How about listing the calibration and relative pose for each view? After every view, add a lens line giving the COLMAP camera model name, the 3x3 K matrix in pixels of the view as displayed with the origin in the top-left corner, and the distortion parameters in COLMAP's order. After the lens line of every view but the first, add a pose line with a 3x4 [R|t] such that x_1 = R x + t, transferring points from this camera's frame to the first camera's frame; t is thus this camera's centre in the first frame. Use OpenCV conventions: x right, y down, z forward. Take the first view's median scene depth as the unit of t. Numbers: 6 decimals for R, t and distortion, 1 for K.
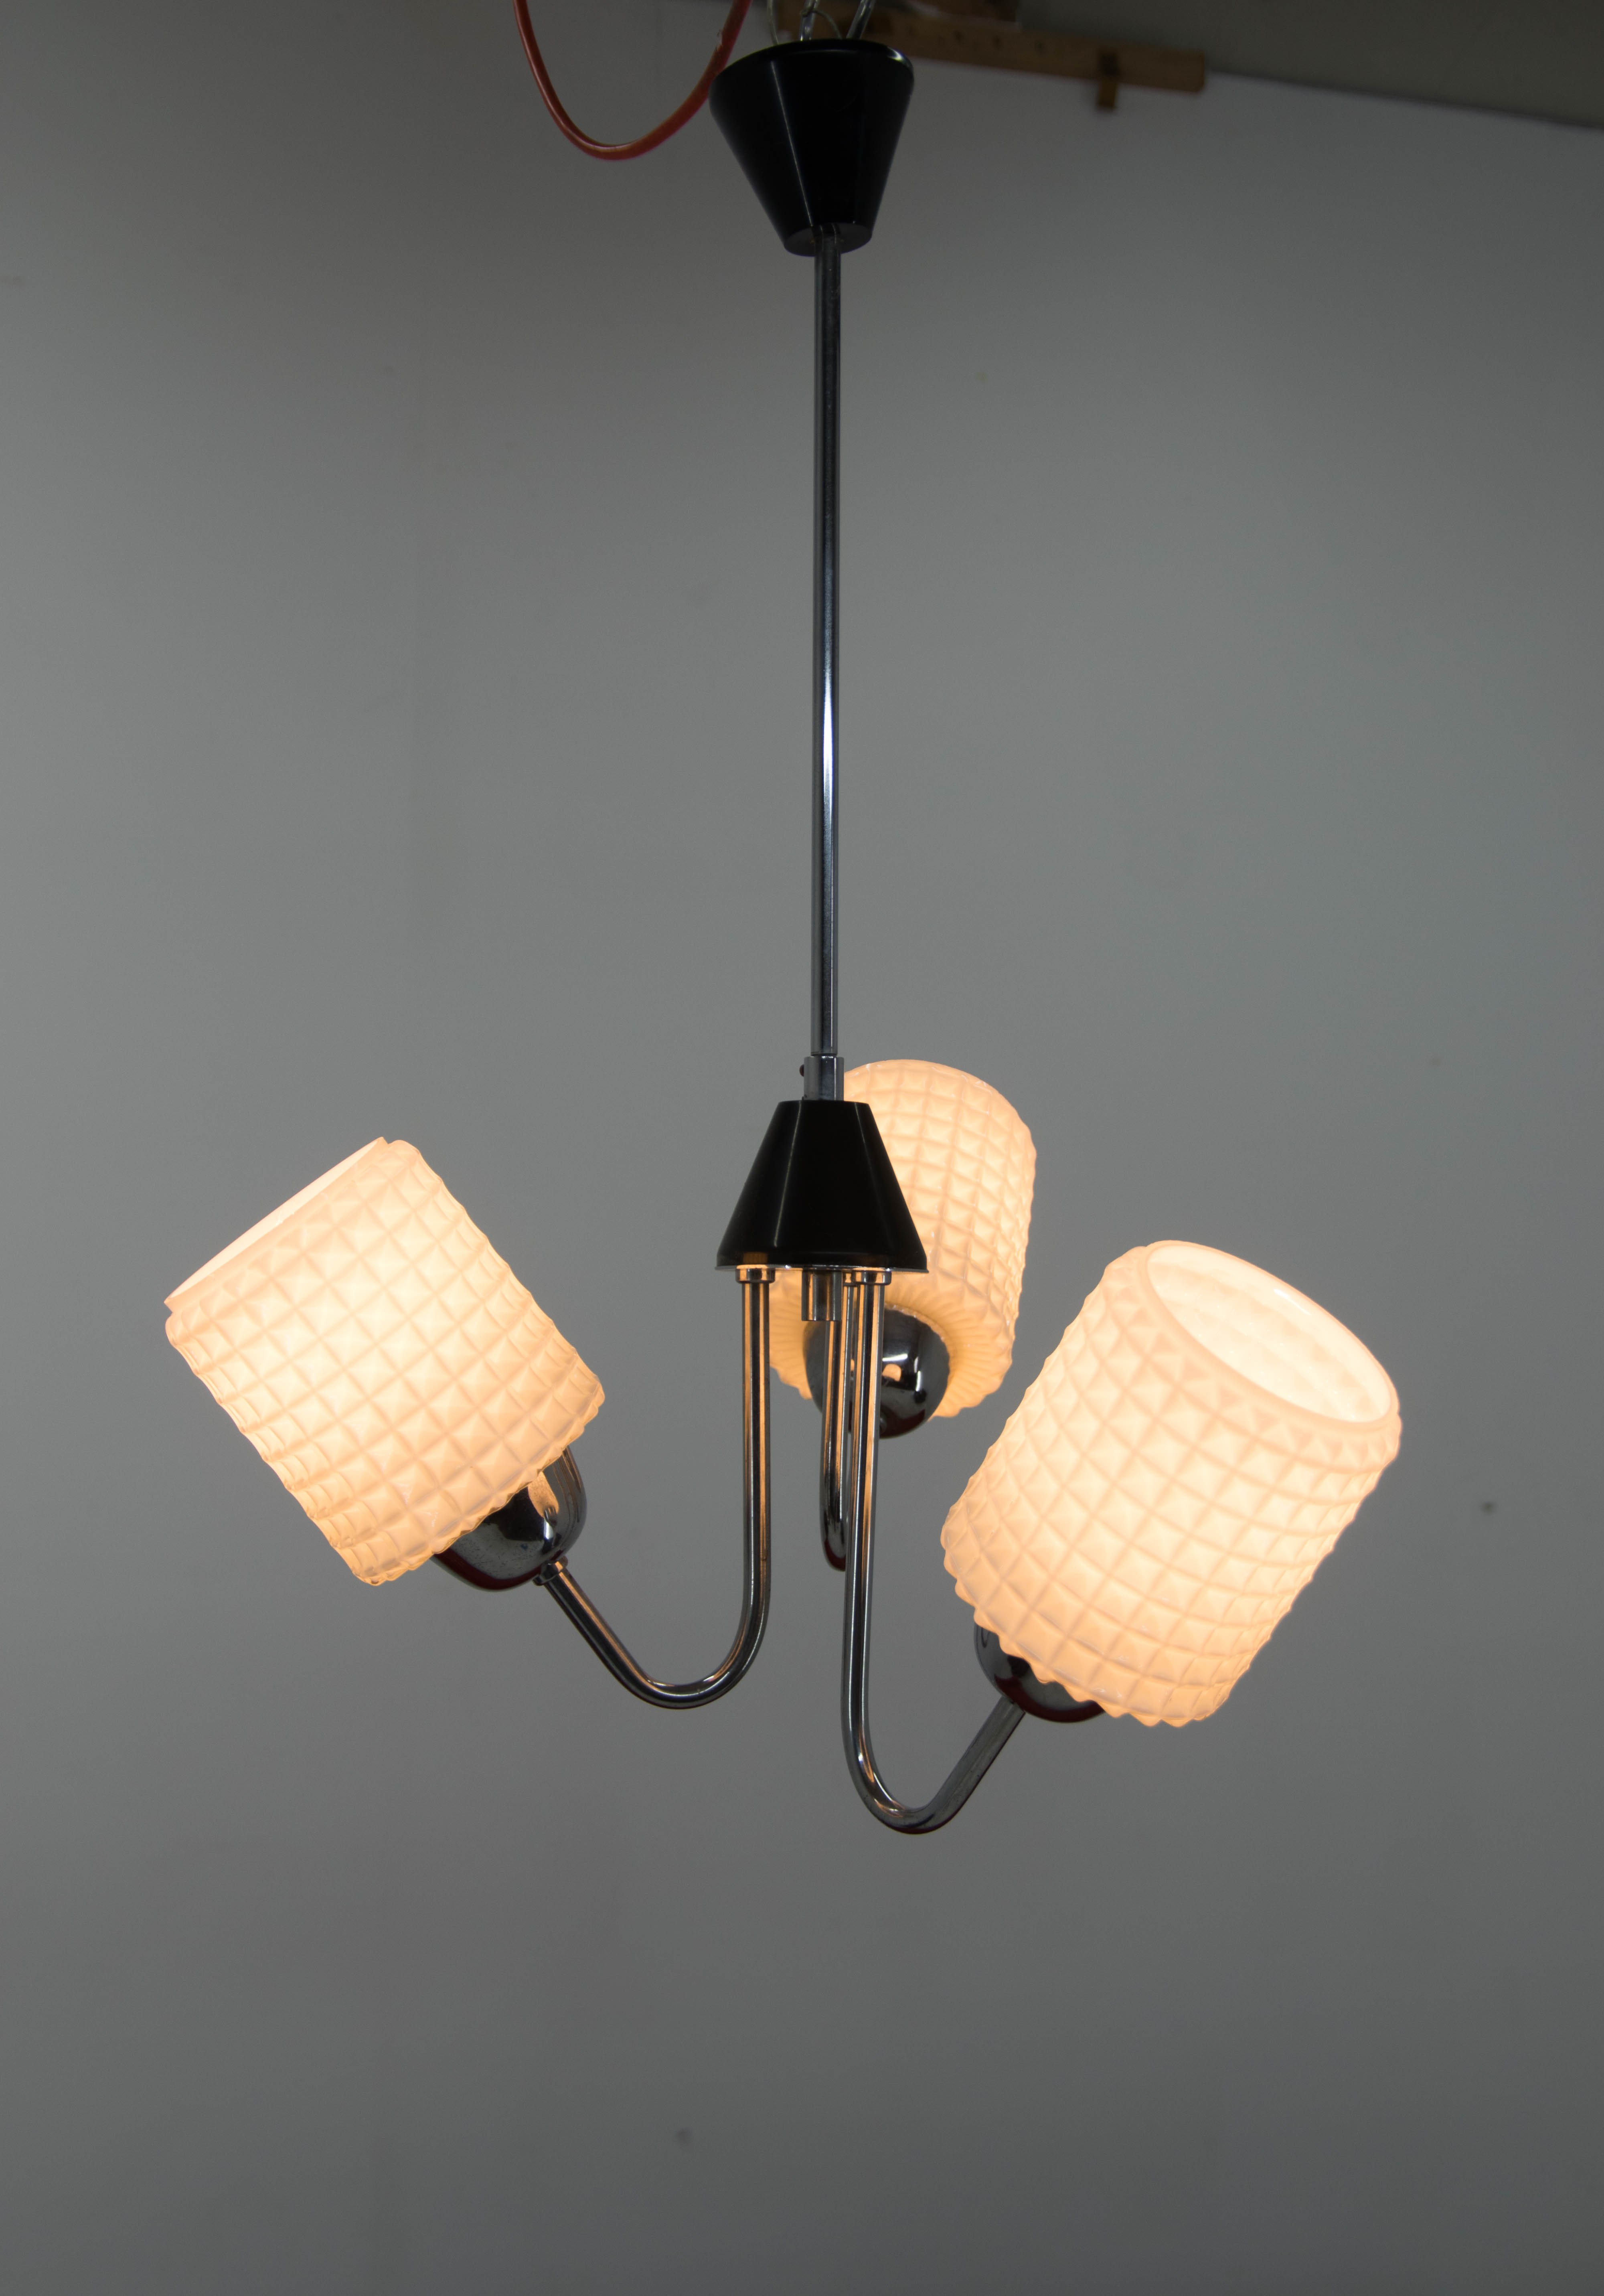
lens RADIAL K [[2934.8, 0, 810.5], [0, 2934.8, 1150.1], [0, 0, 1]] dist [-0.074148, 0.000000]
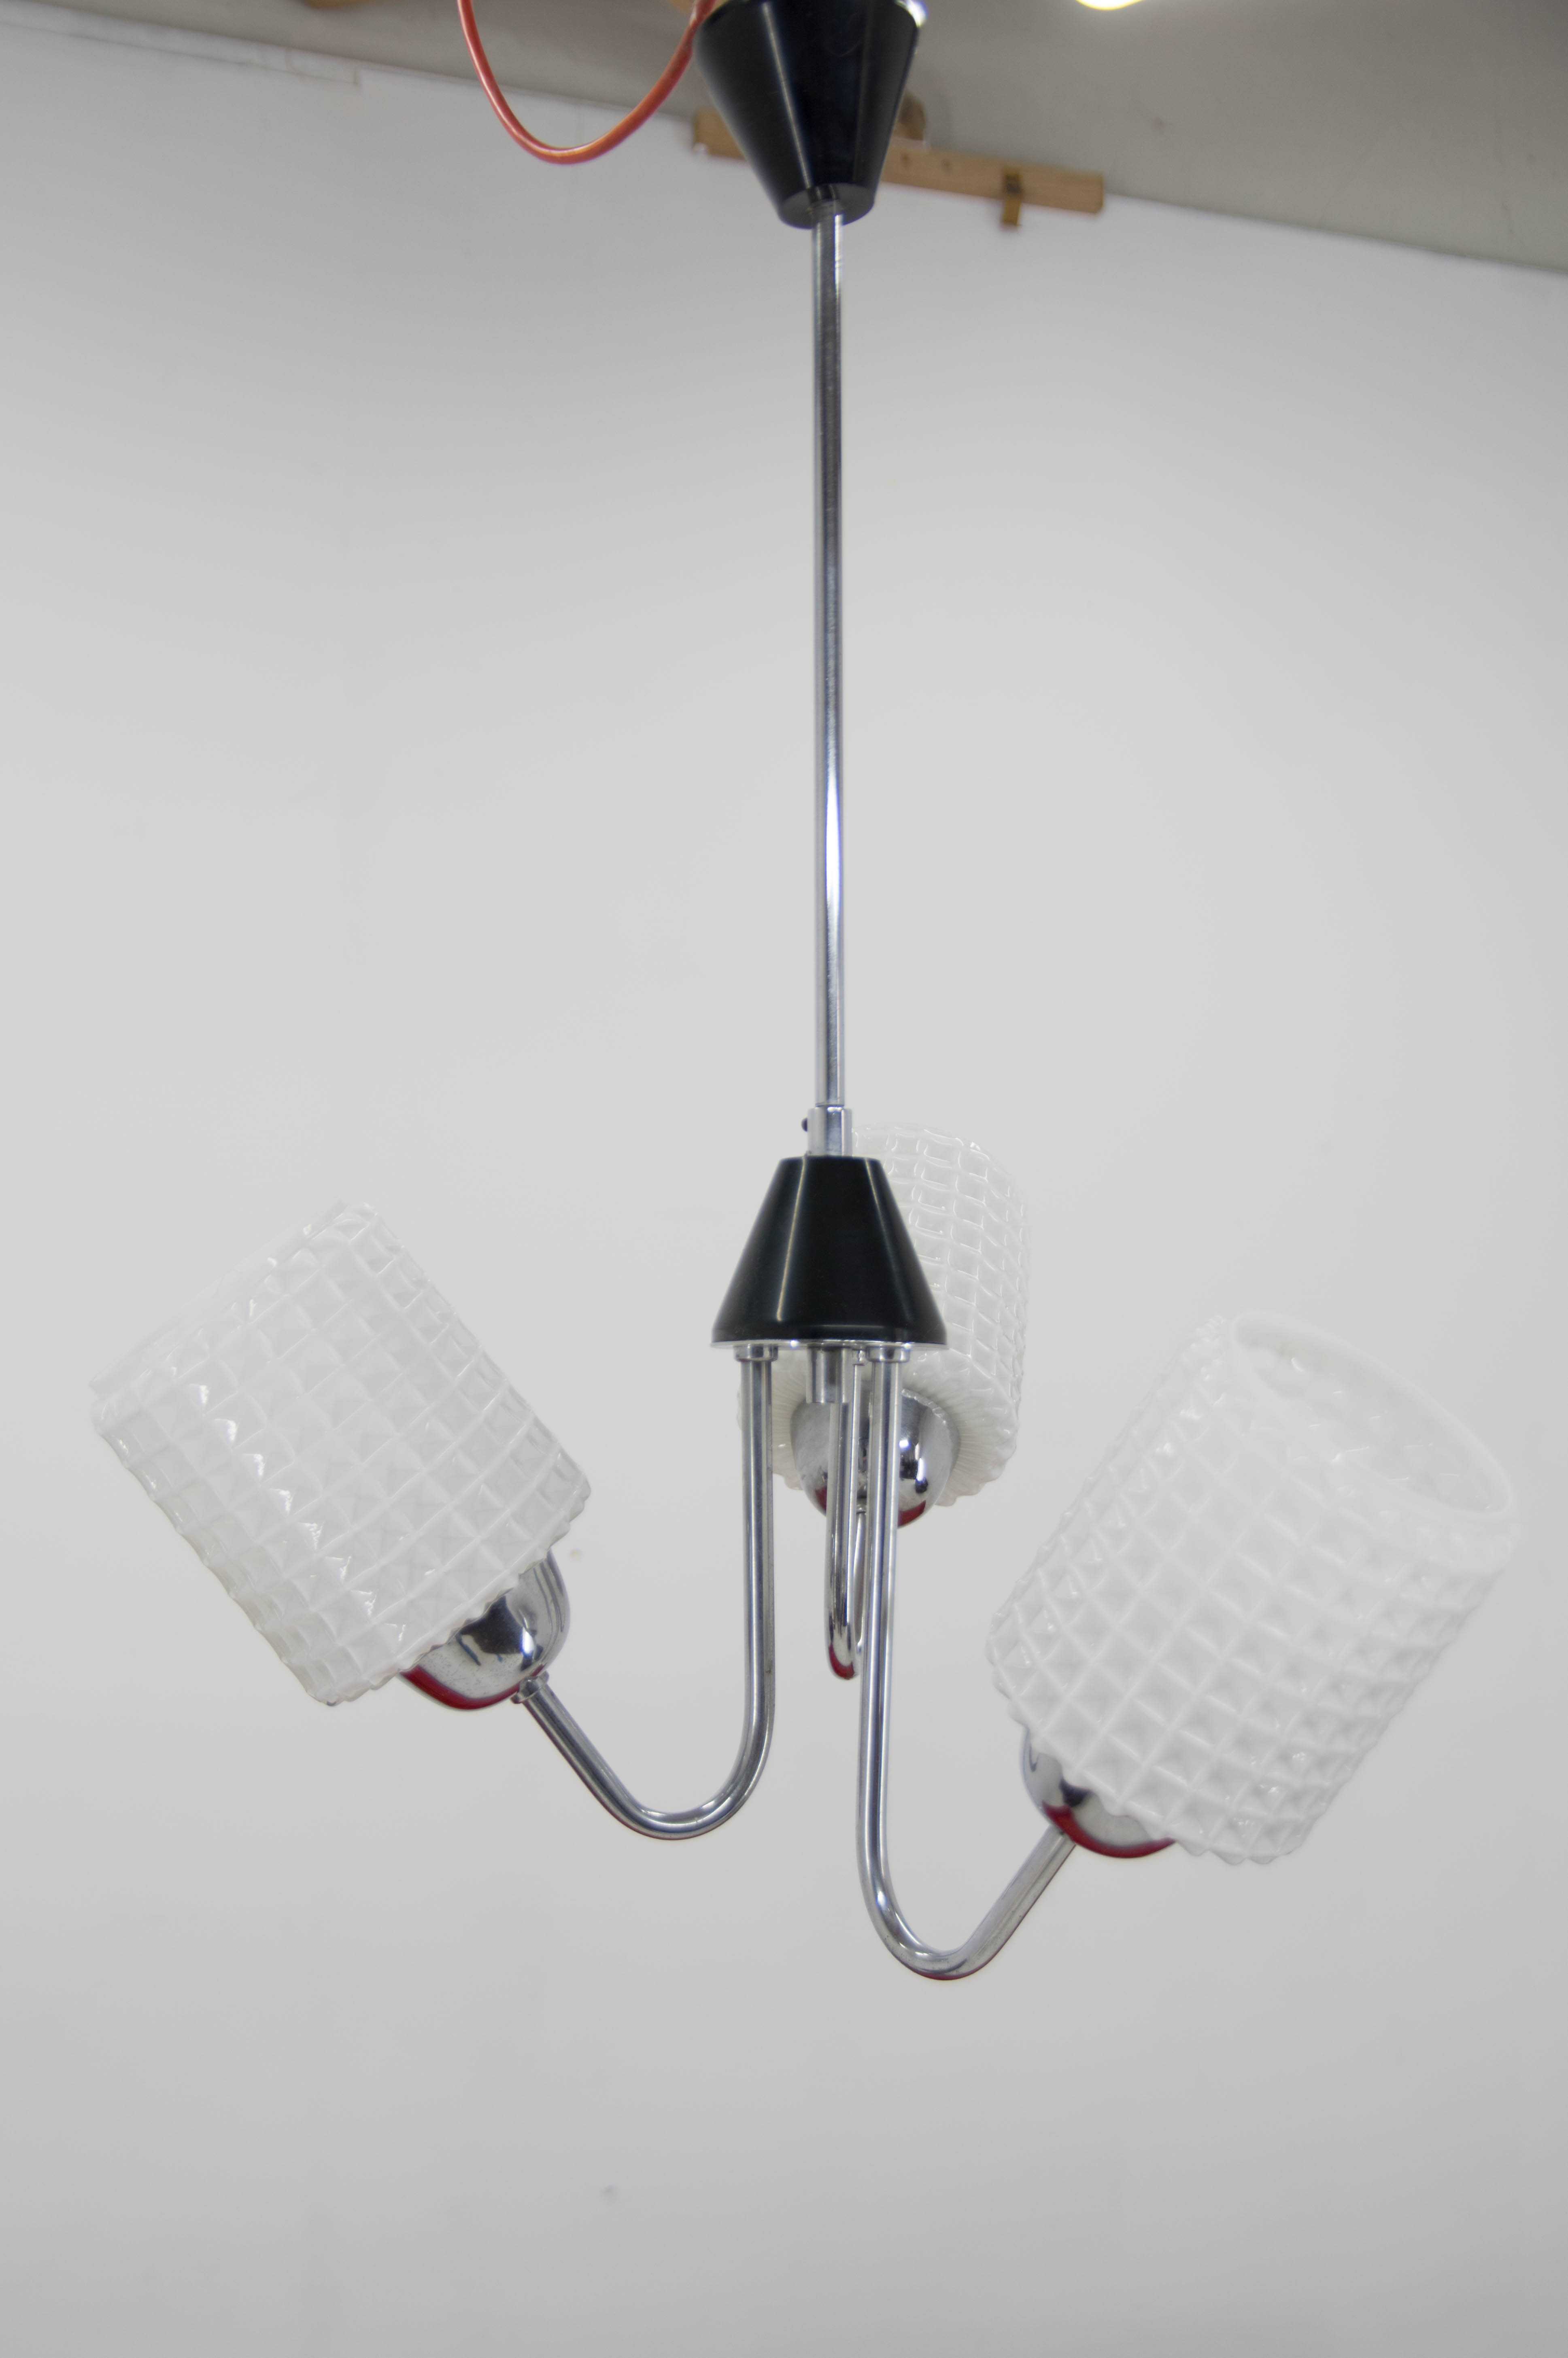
lens RADIAL K [[2793.0, 0, 783.2], [0, 2793.0, 1188.1], [0, 0, 1]] dist [-0.047184, 0.000000]
pose [[0.999677, -0.008096, 0.024076, -0.030669], [0.008594, 0.999750, -0.020658, 0.010023], [-0.023903, 0.020858, 0.999497, 0.147221]]
